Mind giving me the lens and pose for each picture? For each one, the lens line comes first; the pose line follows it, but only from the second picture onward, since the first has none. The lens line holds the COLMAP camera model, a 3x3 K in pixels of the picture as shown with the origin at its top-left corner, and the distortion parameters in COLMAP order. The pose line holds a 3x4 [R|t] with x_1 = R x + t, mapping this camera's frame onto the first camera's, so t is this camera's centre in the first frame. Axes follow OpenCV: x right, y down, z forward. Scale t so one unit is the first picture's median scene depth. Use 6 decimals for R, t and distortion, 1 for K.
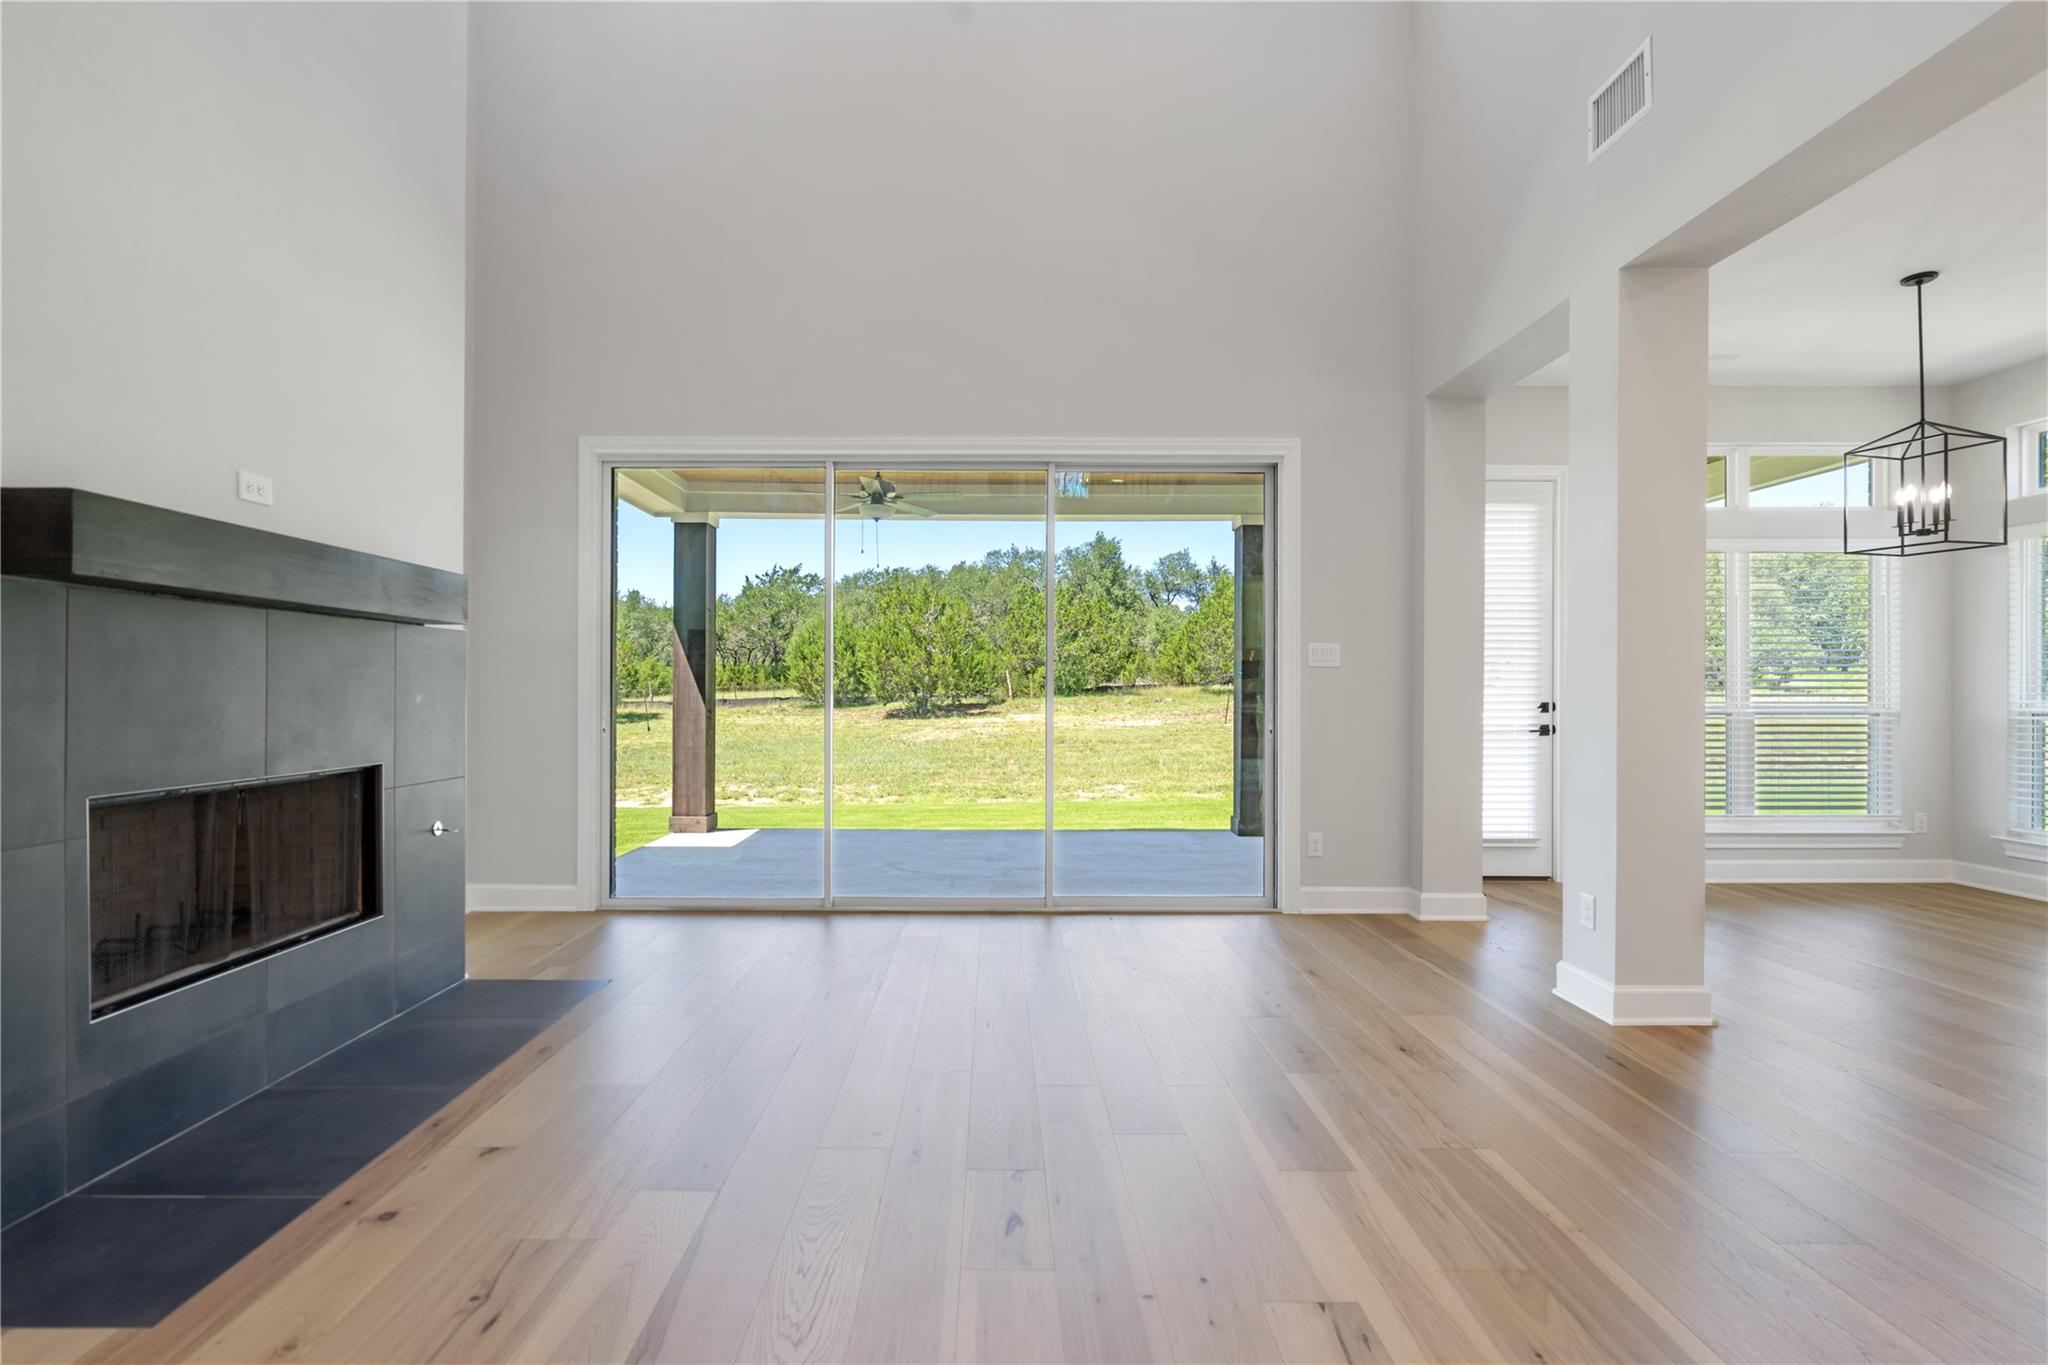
lens RADIAL K [[959.1, 0, 1002.6], [0, 959.1, 687.9], [0, 0, 1]] dist [-0.001084, -0.000243]
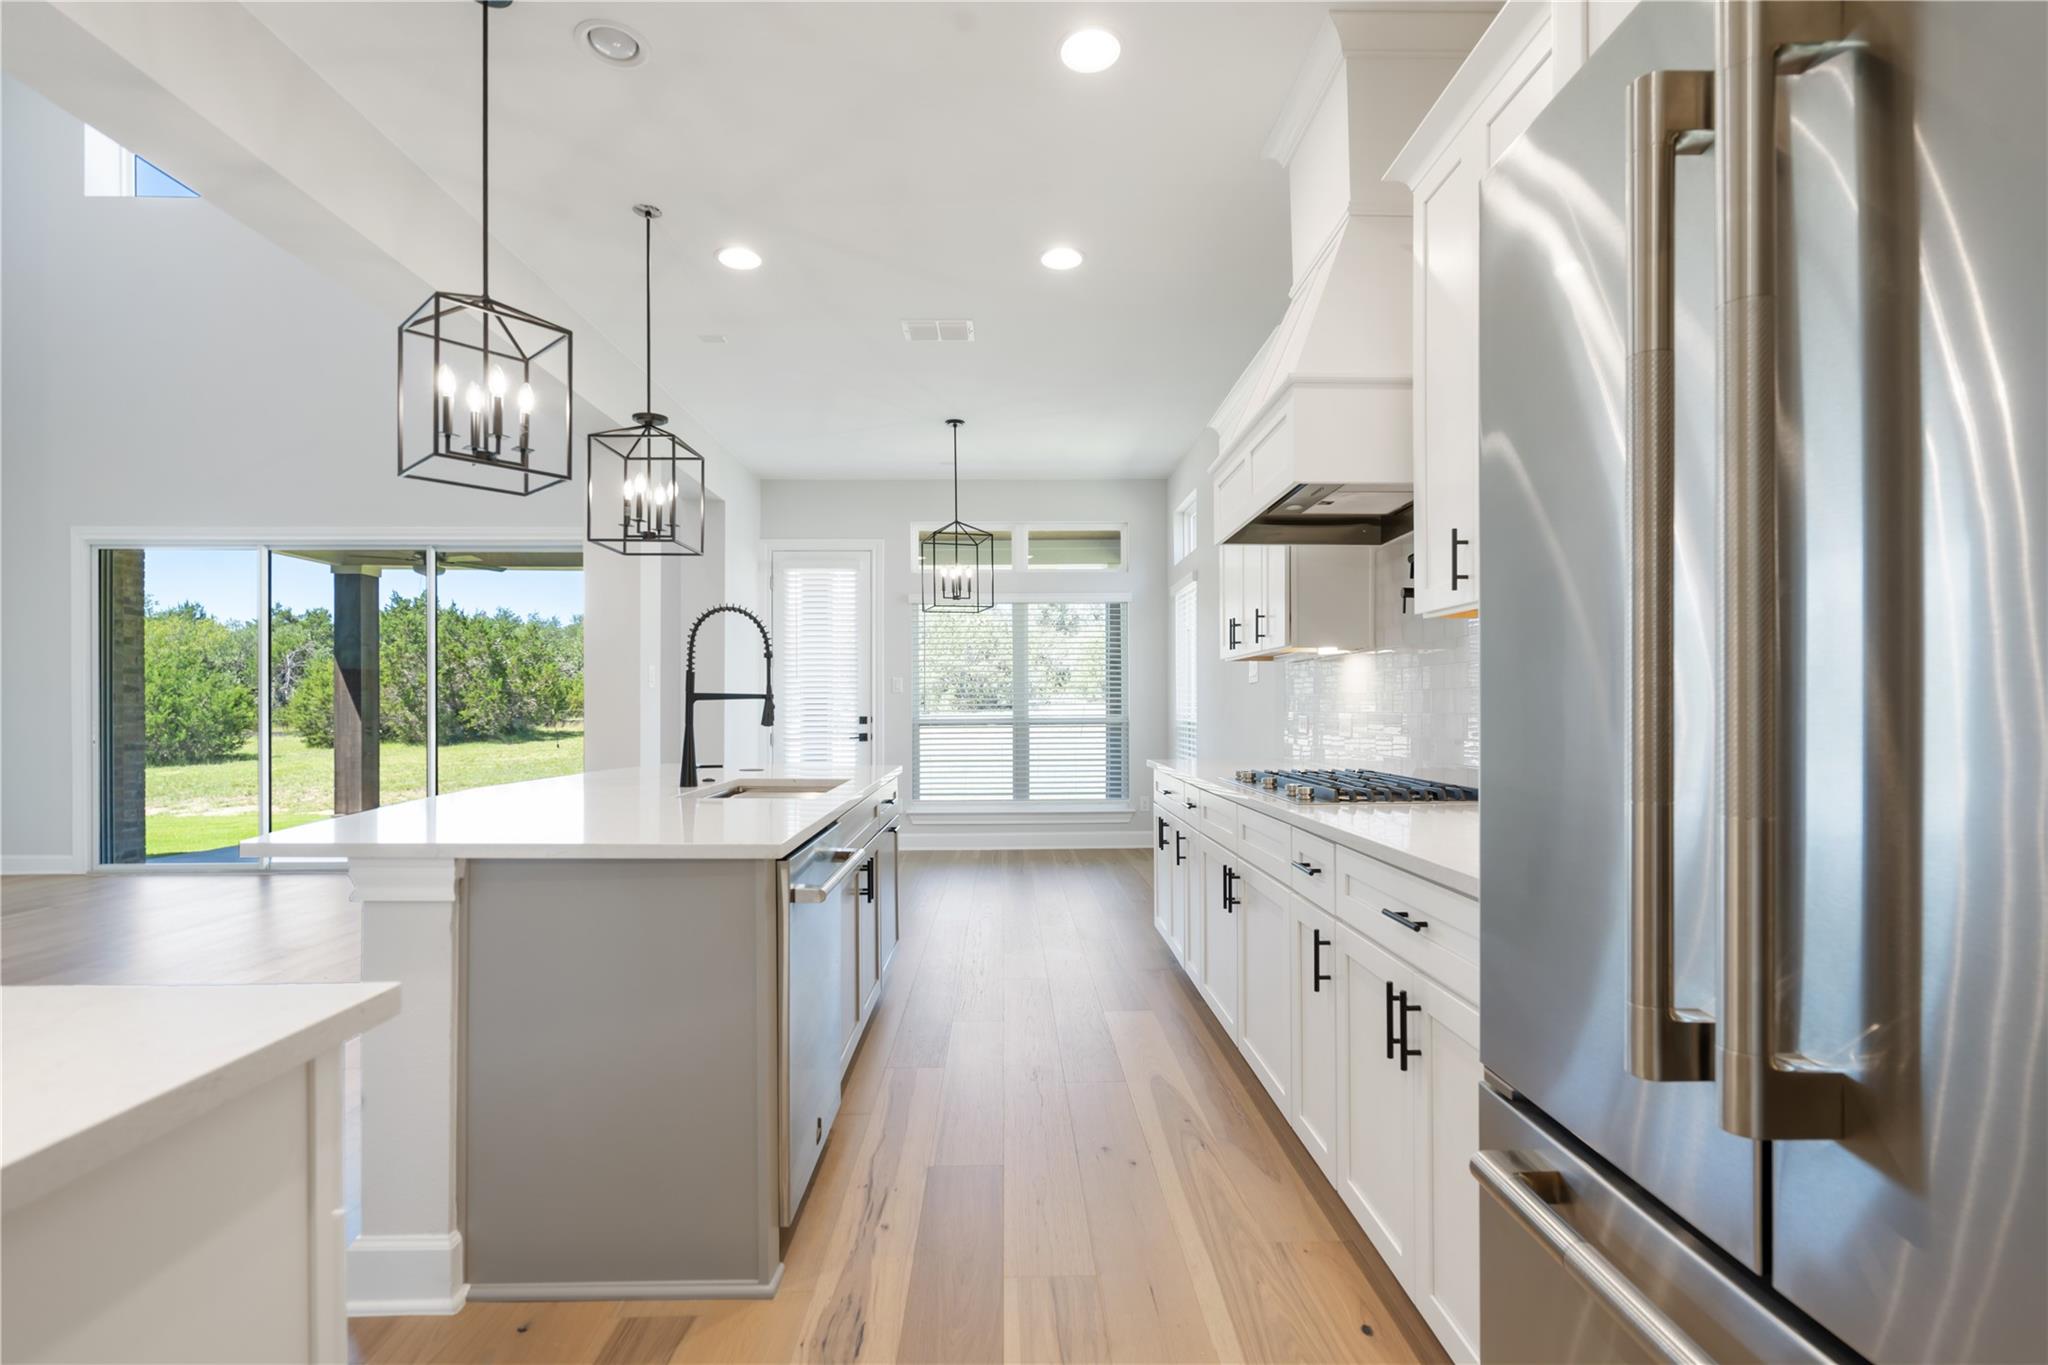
lens RADIAL K [[936.7, 0, 1025.4], [0, 936.7, 706.8], [0, 0, 1]] dist [-0.000769, -0.000413]
pose [[0.999825, -0.006730, 0.017471, 1.067857], [0.006693, 0.999975, 0.002163, 0.000409], [-0.017485, -0.002046, 0.999845, -0.432375]]
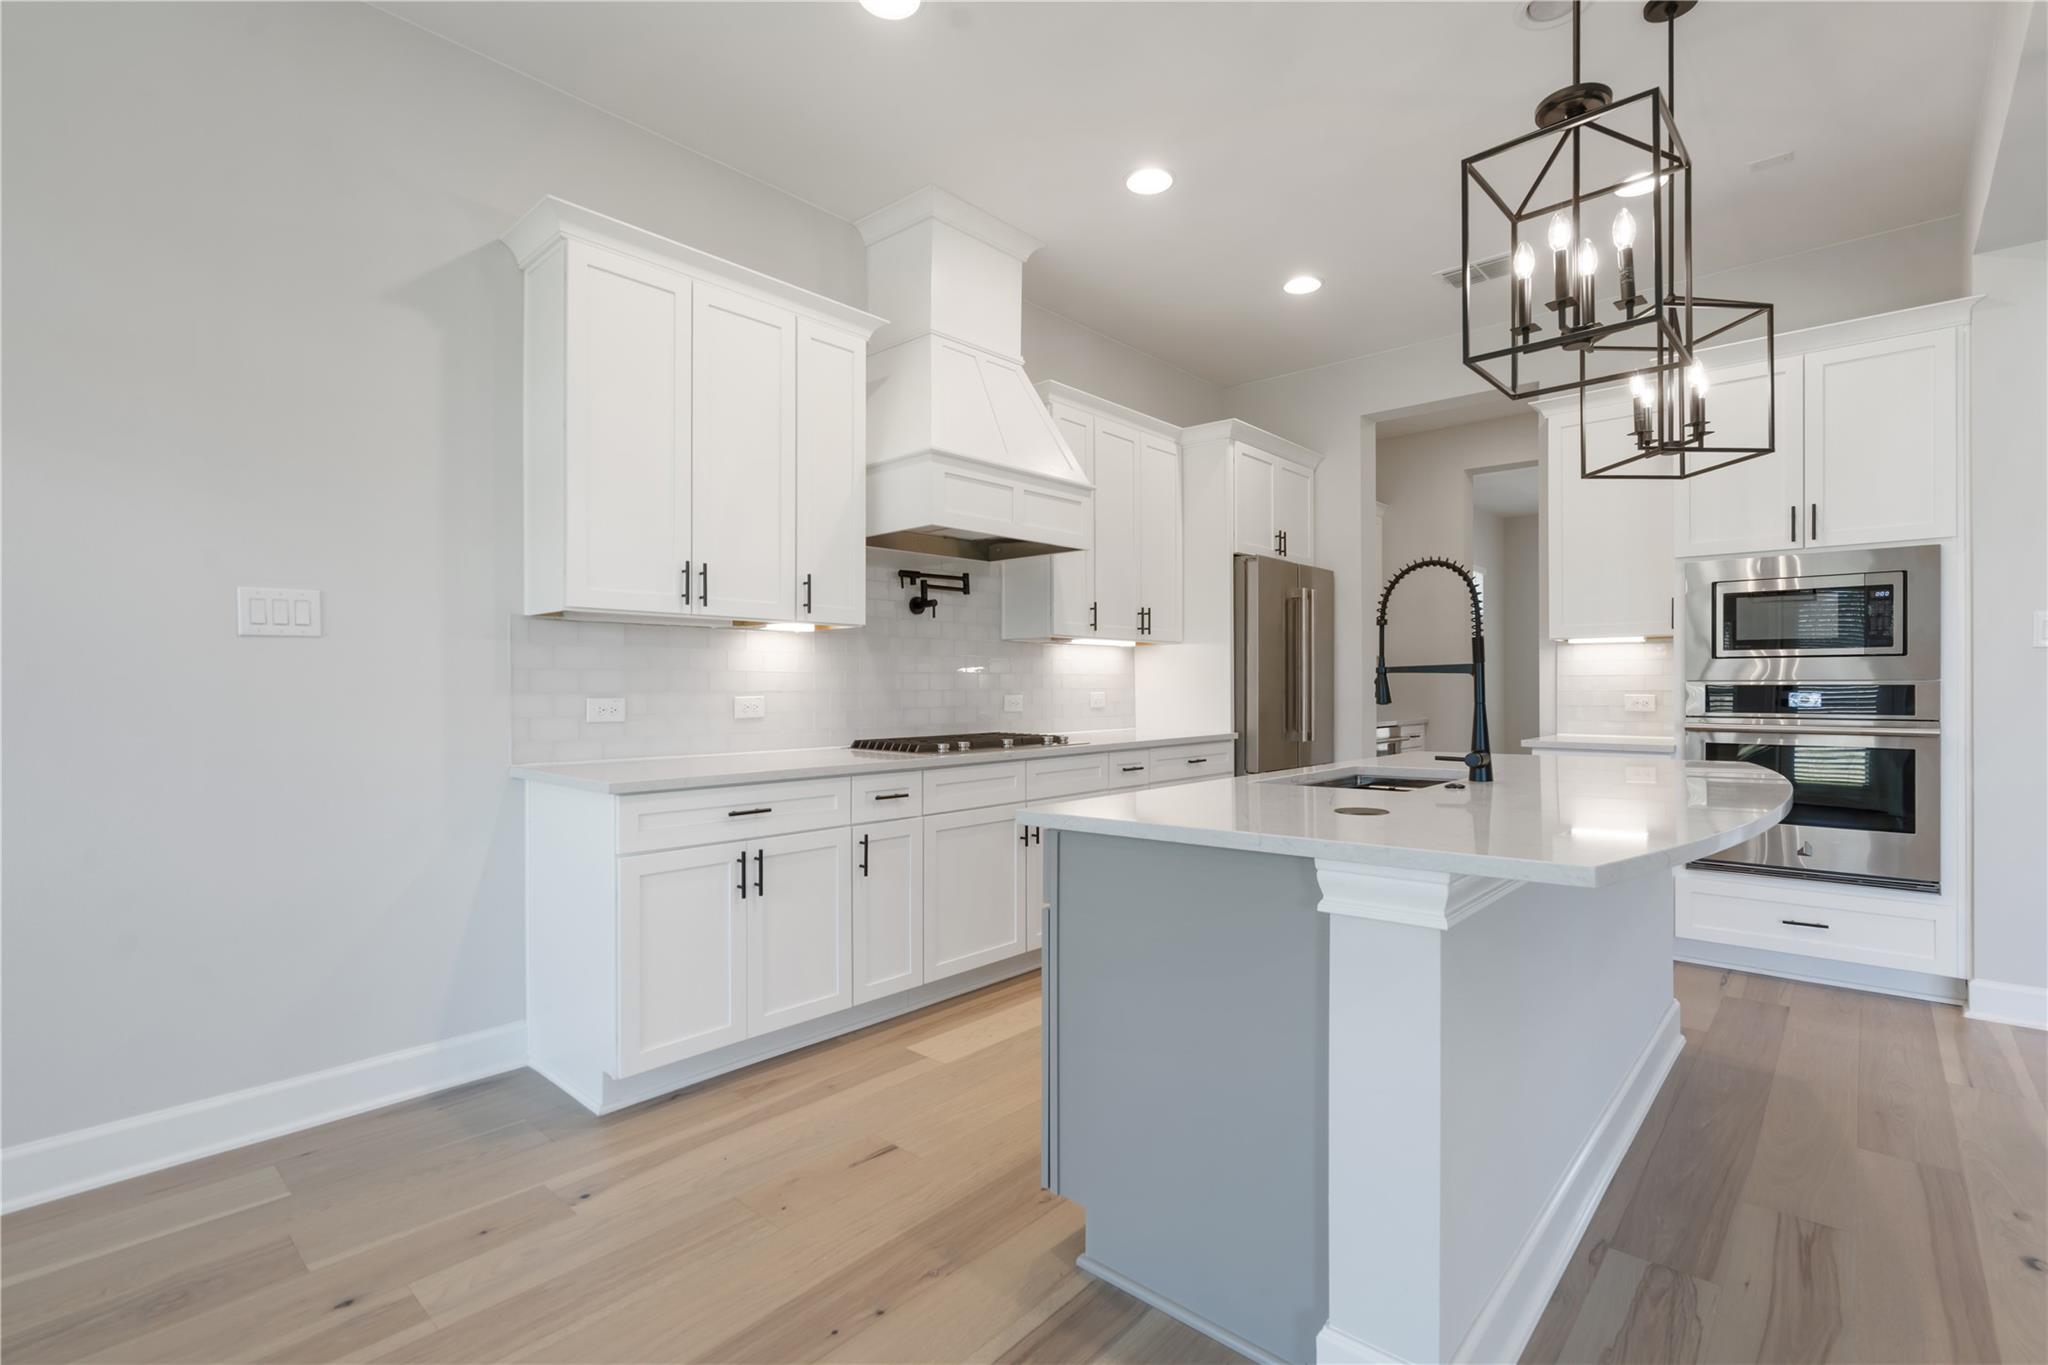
lens RADIAL K [[935.6, 0, 1029.4], [0, 935.6, 687.3], [0, 0, 1]] dist [-0.001141, -0.000125]
pose [[-0.739682, -0.003190, 0.672949, 0.649062], [-0.001923, 0.999995, 0.002627, 0.002890], [-0.672954, 0.000649, -0.739684, 0.876375]]
